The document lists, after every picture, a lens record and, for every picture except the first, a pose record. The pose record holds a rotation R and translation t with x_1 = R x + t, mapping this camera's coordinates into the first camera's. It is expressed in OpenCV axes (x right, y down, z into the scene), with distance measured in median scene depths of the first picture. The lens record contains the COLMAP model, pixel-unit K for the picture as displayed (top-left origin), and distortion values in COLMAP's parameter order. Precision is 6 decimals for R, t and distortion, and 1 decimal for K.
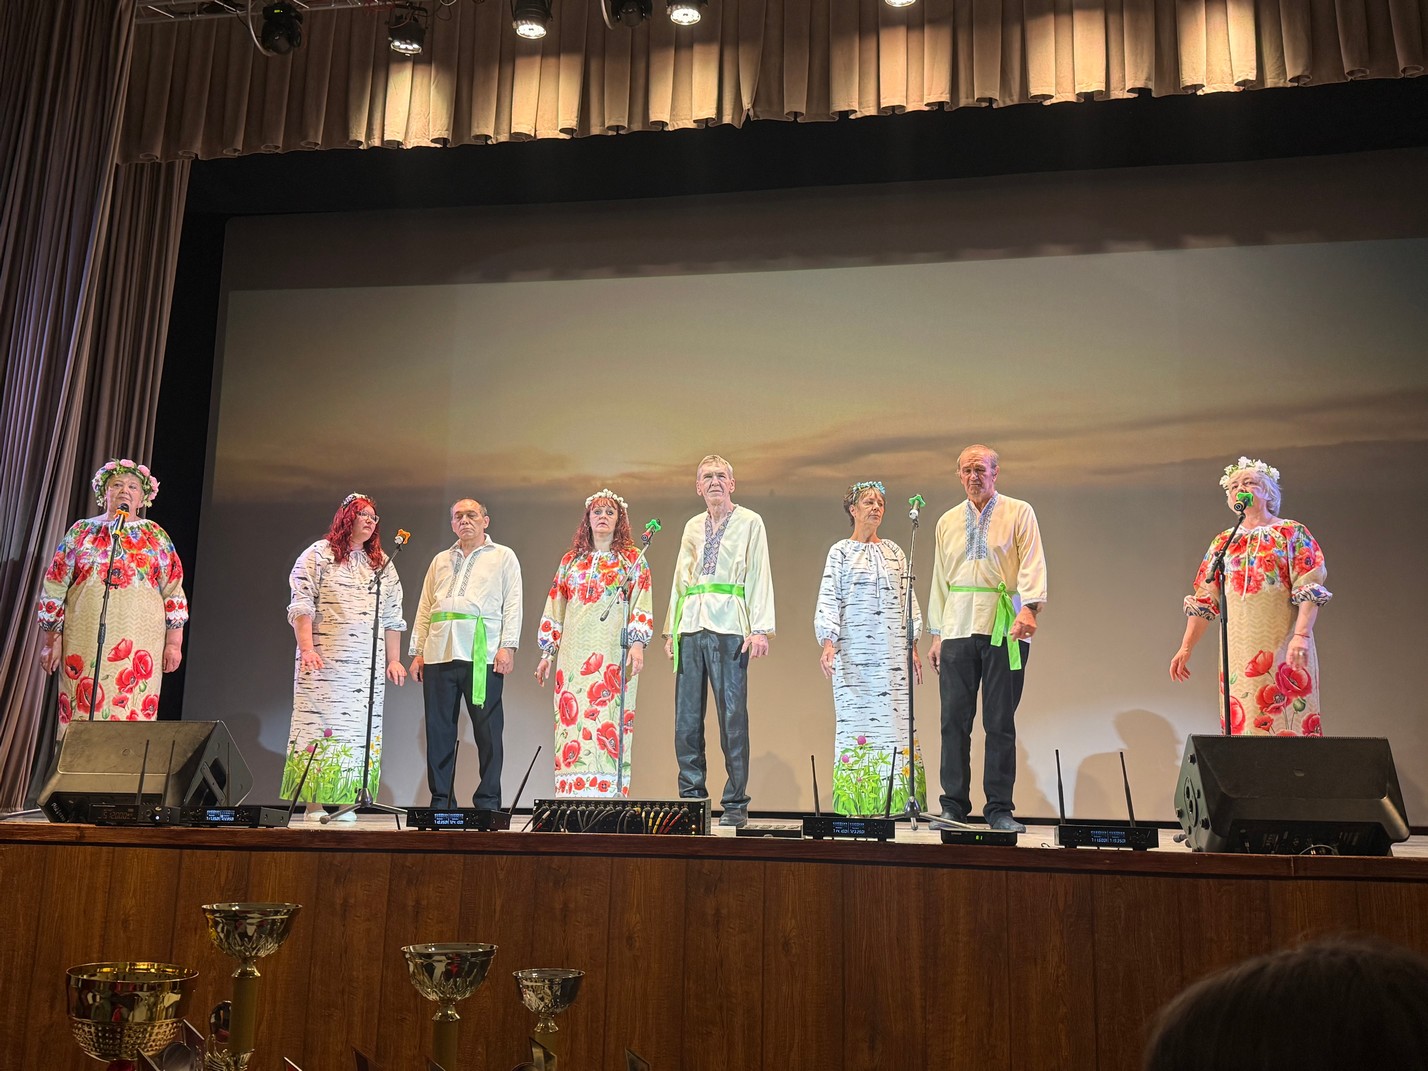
lens RADIAL K [[1417.8, 0, 728.7], [0, 1417.8, 540.8], [0, 0, 1]] dist [0.012695, 0.000000]
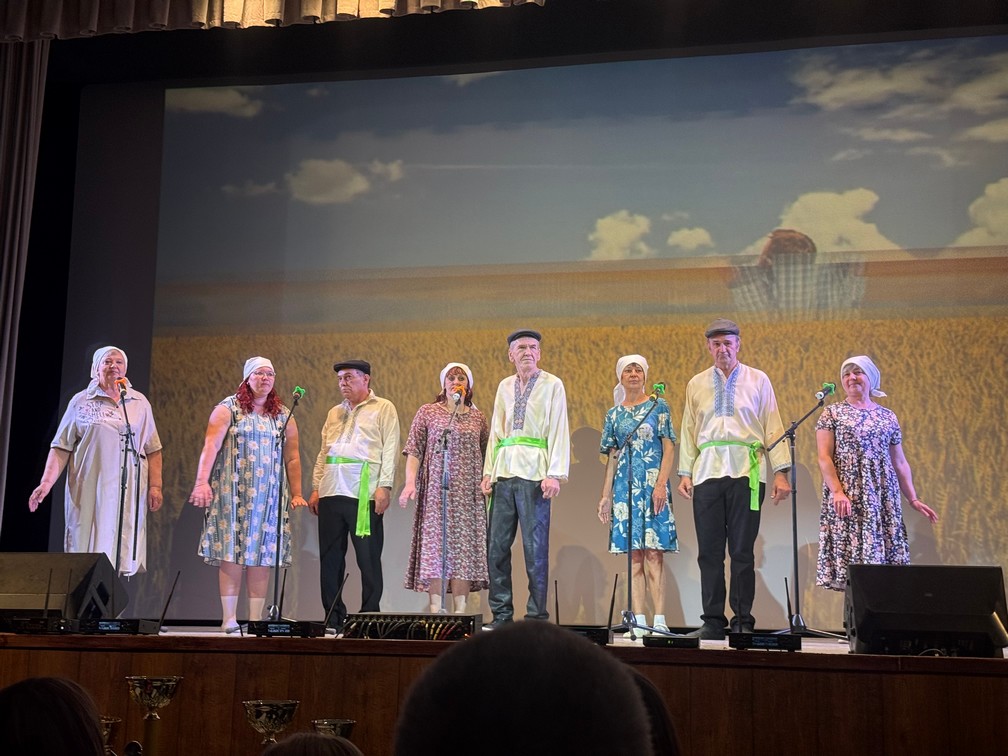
lens RADIAL K [[1406.1, 0, 497.3], [0, 1406.1, 374.7], [0, 0, 1]] dist [0.030917, 0.000000]
pose [[0.998794, -0.008125, -0.048423, 0.069072], [0.008695, 0.999895, 0.011574, -0.052512], [0.048324, -0.011981, 0.998760, -0.289864]]
